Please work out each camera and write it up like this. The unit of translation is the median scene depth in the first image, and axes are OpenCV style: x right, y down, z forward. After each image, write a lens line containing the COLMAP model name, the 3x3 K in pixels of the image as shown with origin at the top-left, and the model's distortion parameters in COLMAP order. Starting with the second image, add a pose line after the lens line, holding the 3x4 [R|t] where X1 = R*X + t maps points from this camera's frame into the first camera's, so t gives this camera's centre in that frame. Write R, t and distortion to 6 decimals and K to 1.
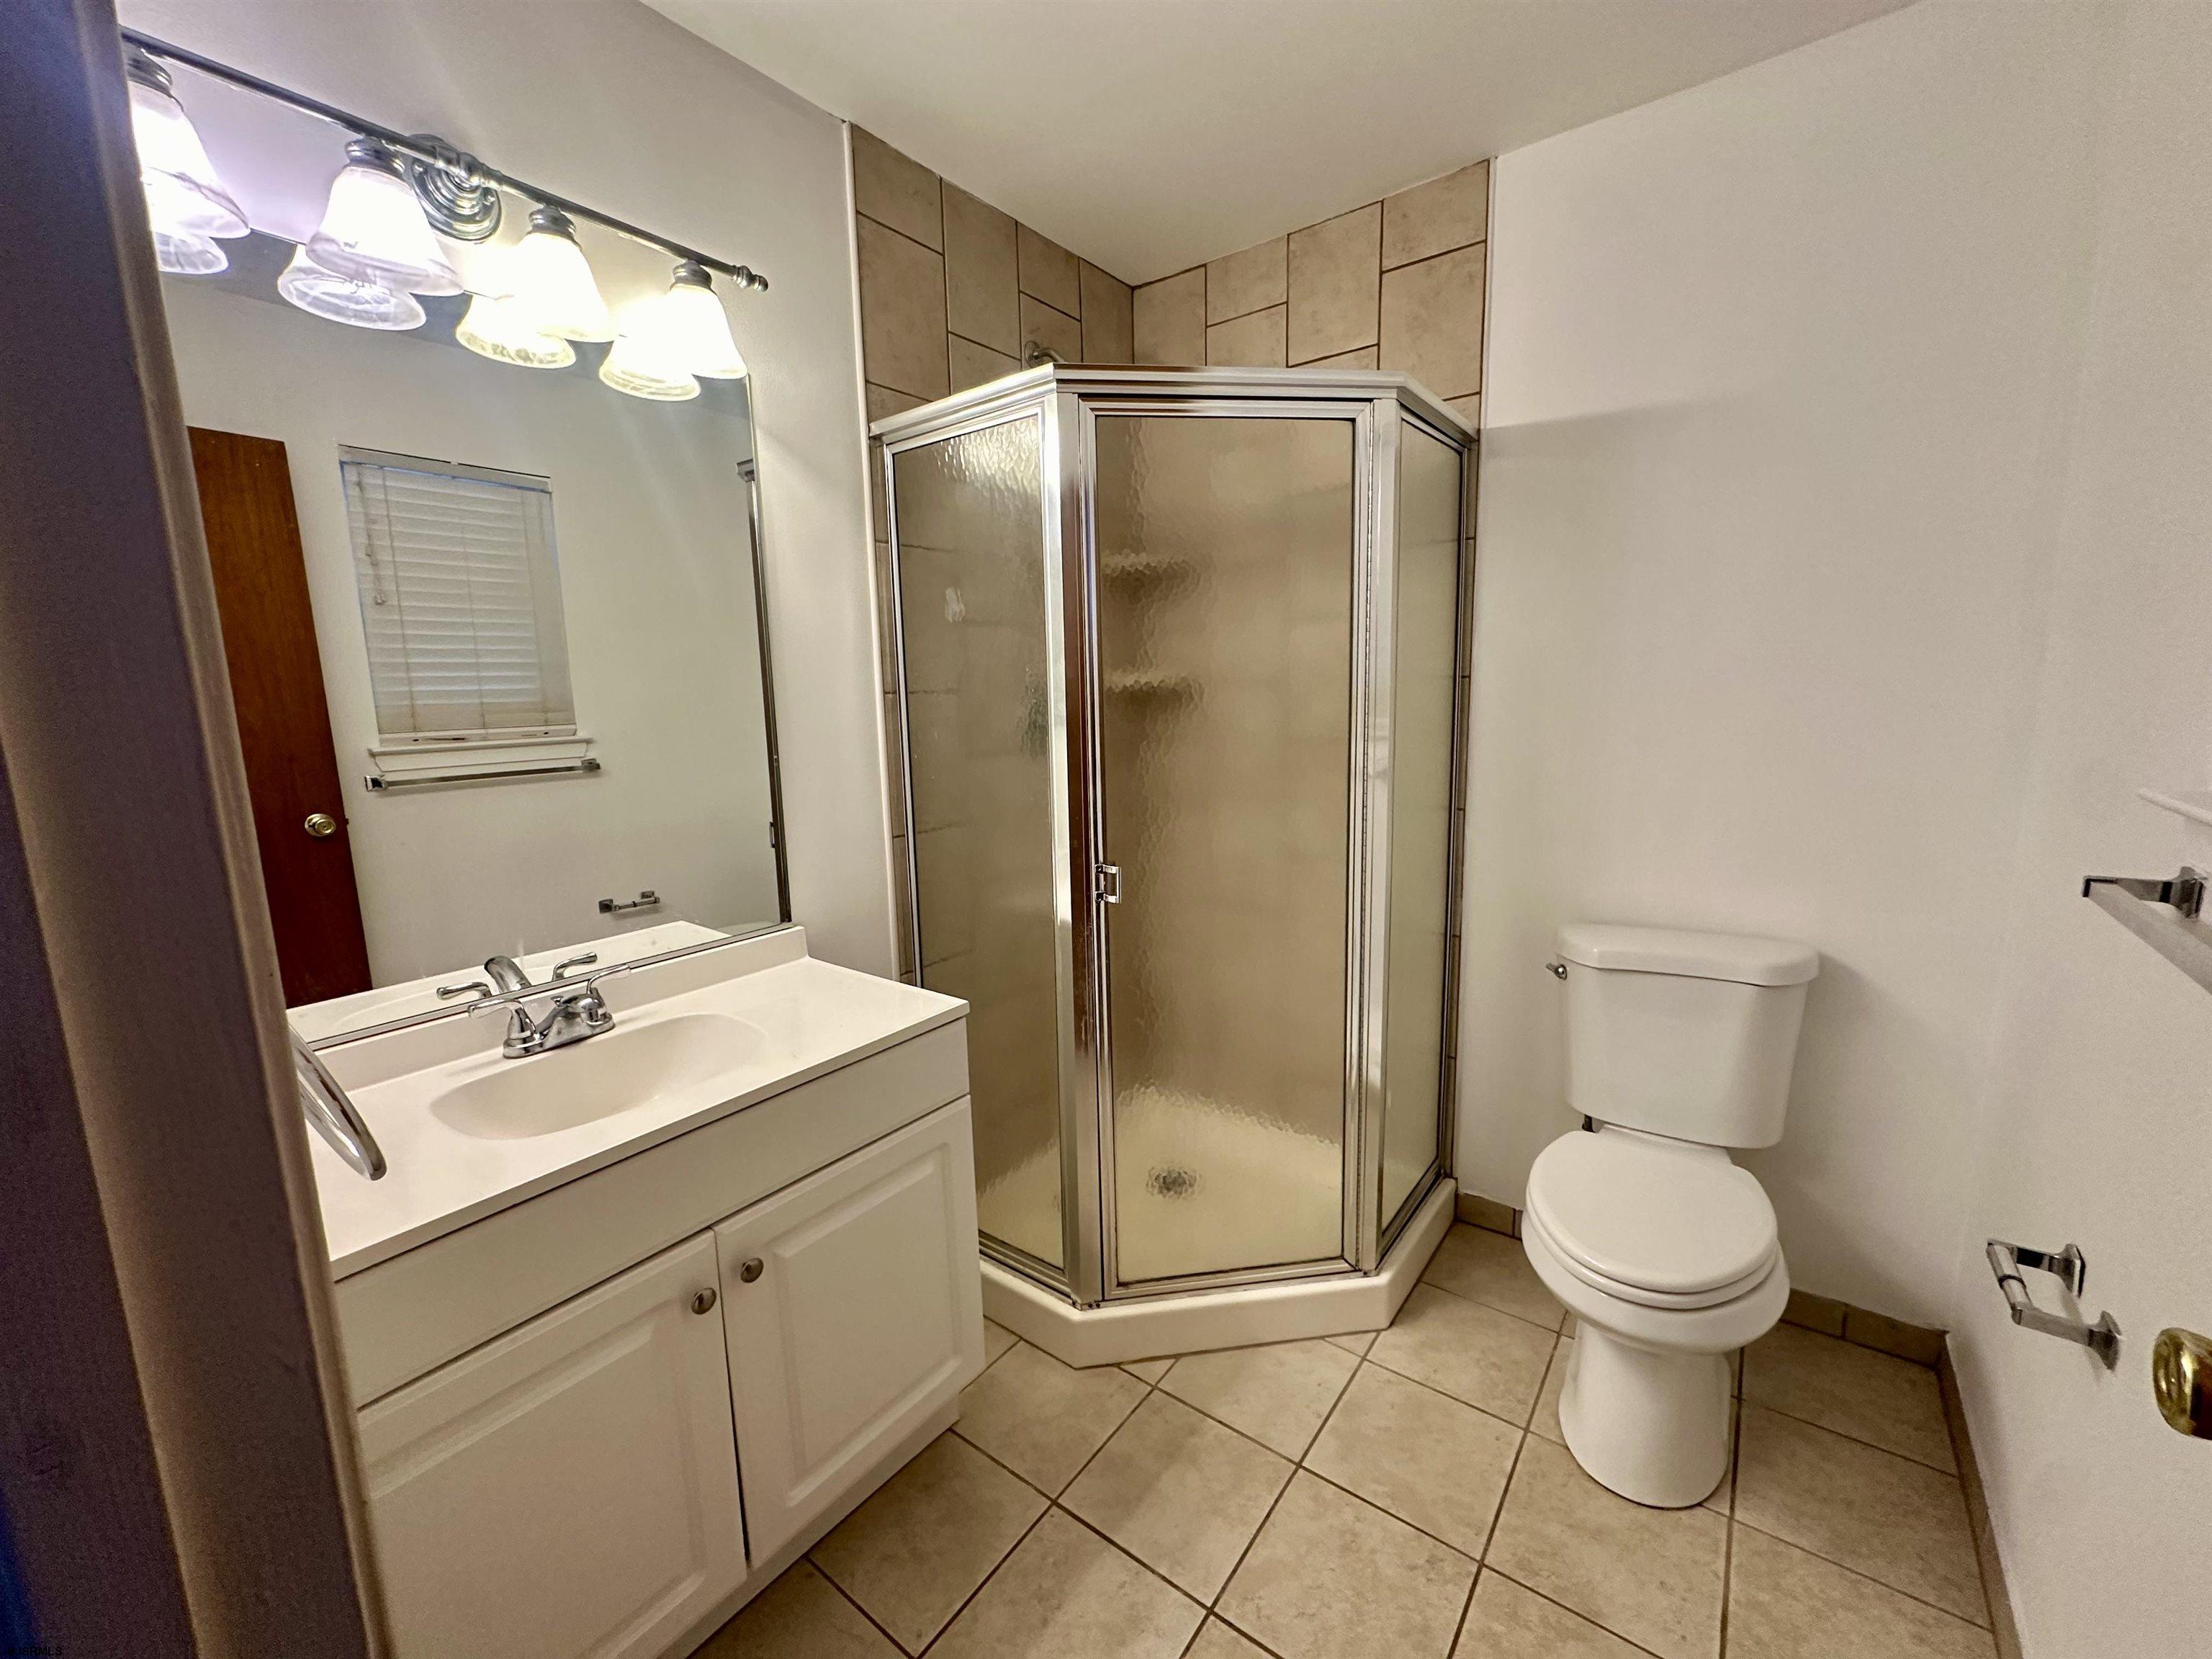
lens RADIAL K [[885.0, 0, 1106.1], [0, 885.0, 828.9], [0, 0, 1]] dist [-0.001786, 0.000506]
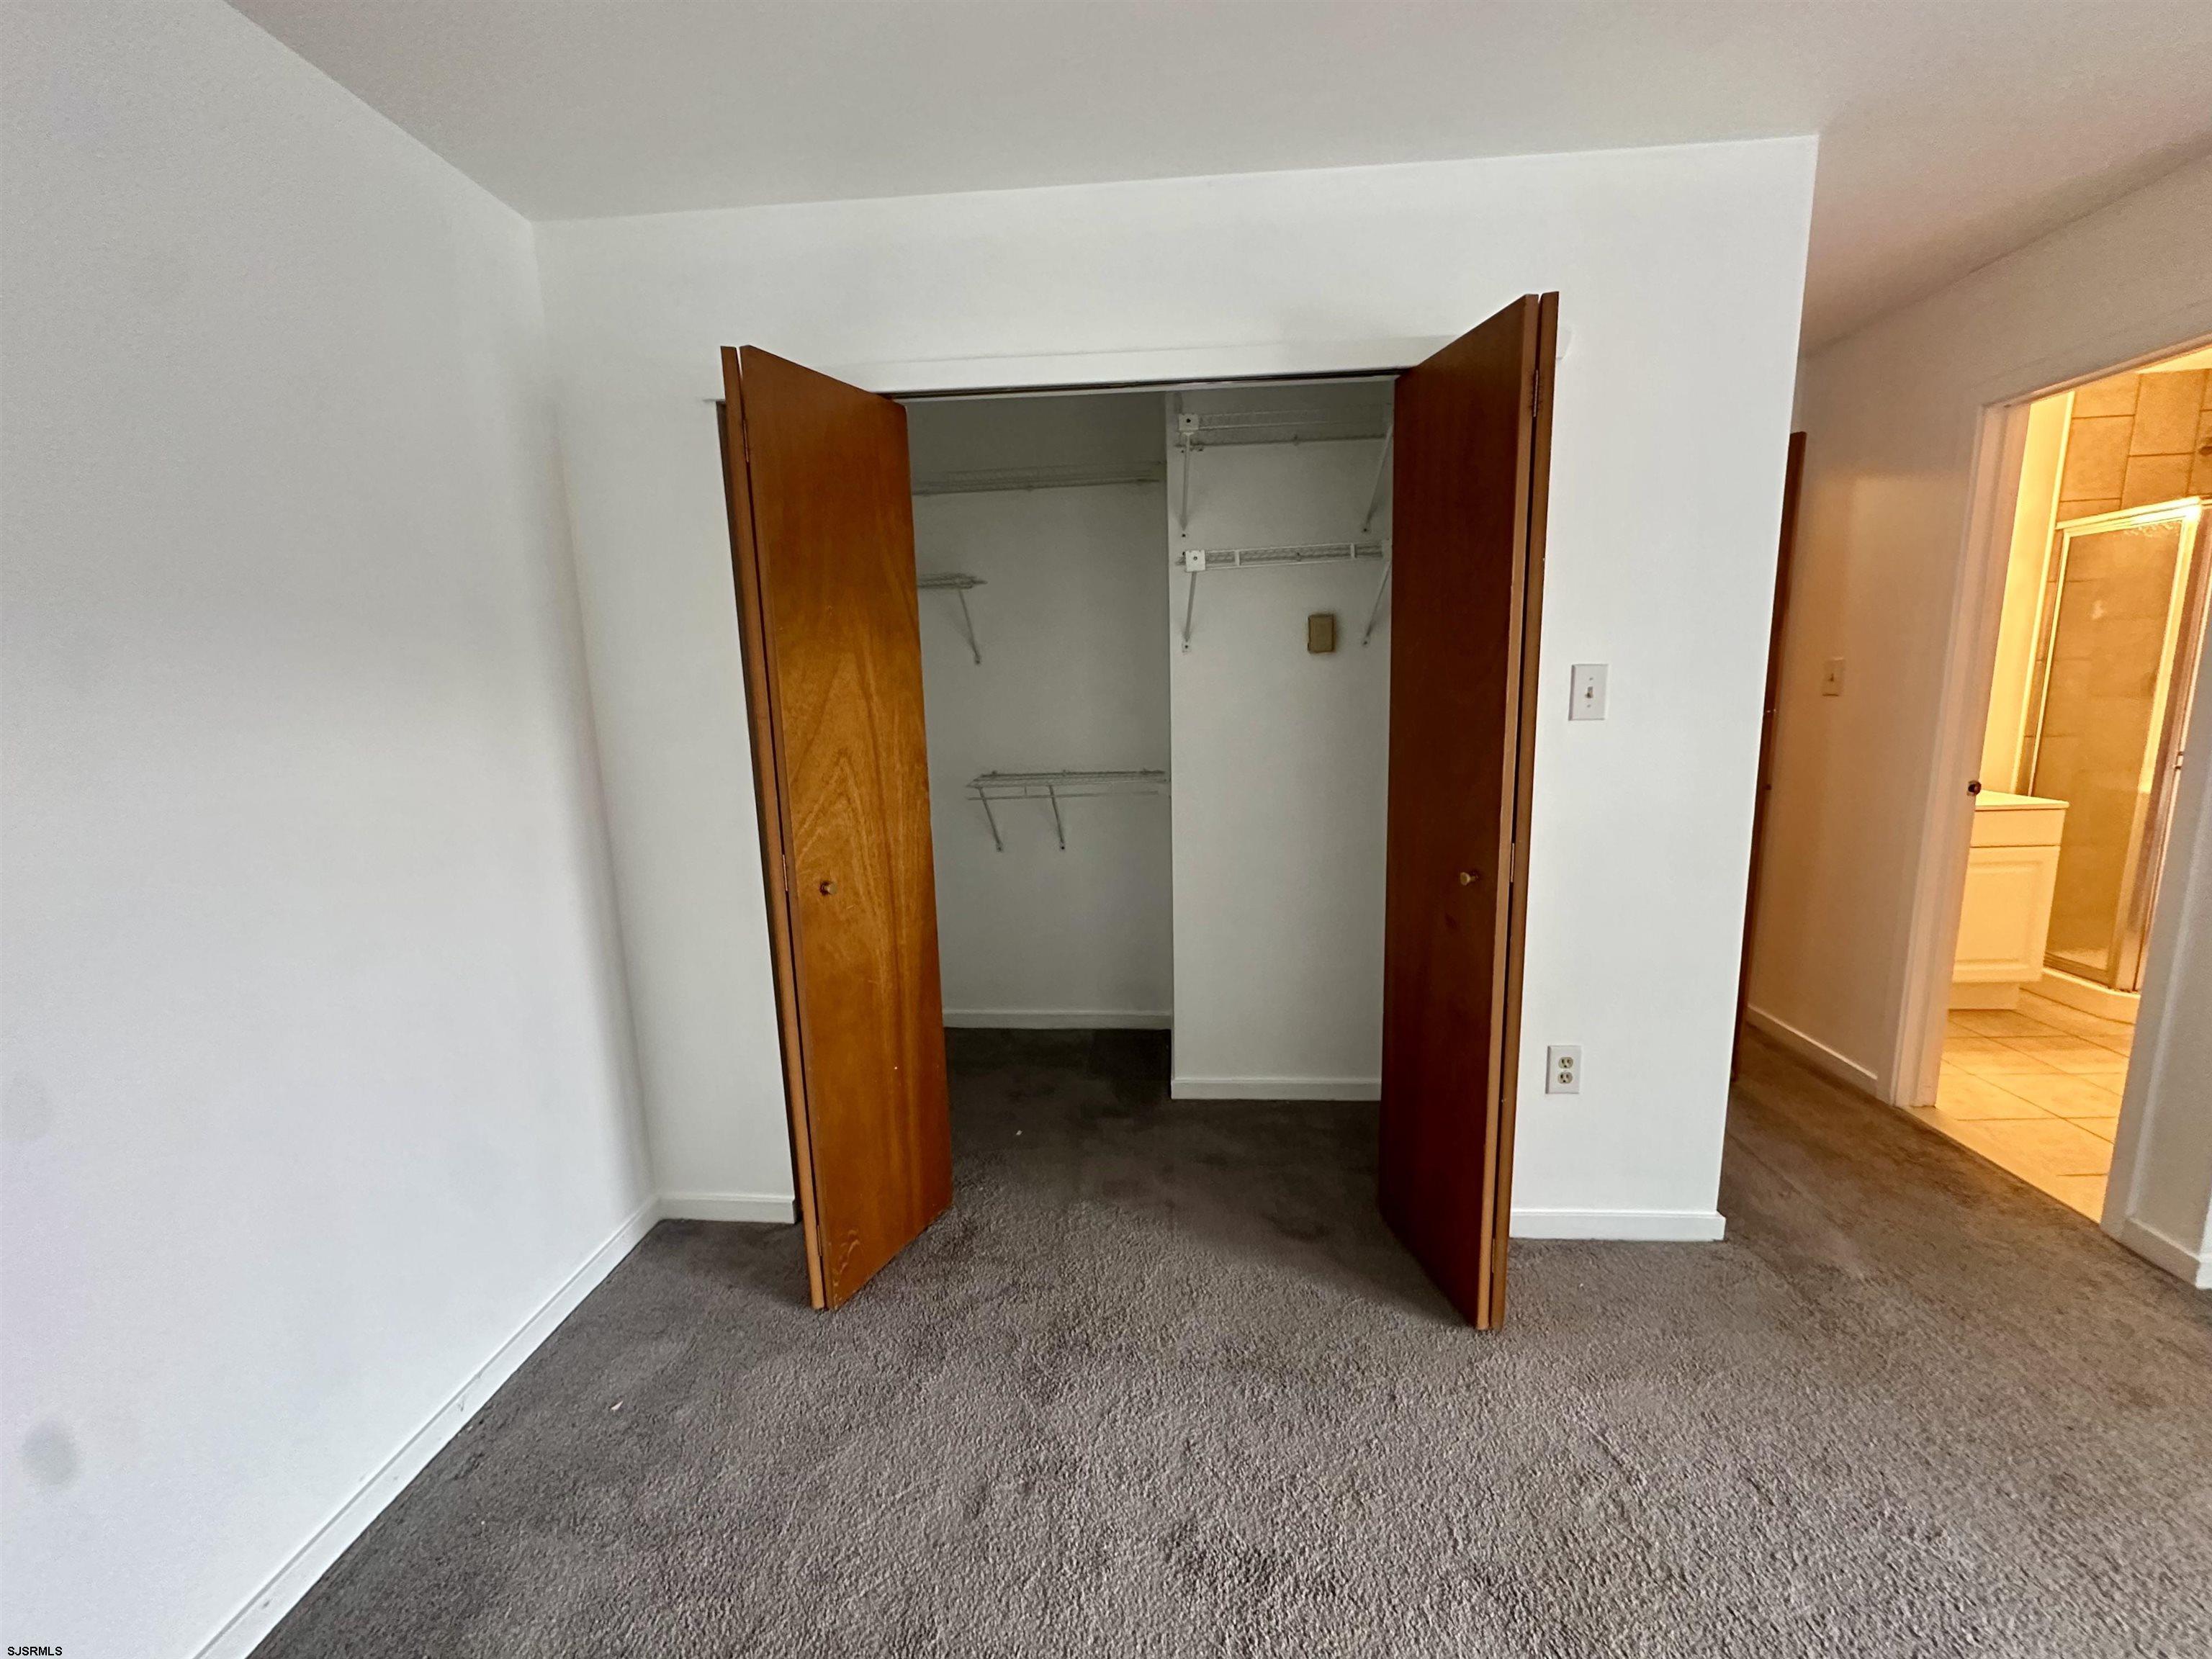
lens RADIAL K [[885.0, 0, 1114.9], [0, 885.0, 824.0], [0, 0, 1]] dist [-0.001786, 0.000506]
pose [[0.551415, 0.142169, -0.822028, 0.282184], [-0.110562, 0.989134, 0.096905, 0.239074], [0.826872, 0.037450, 0.561142, -1.764958]]
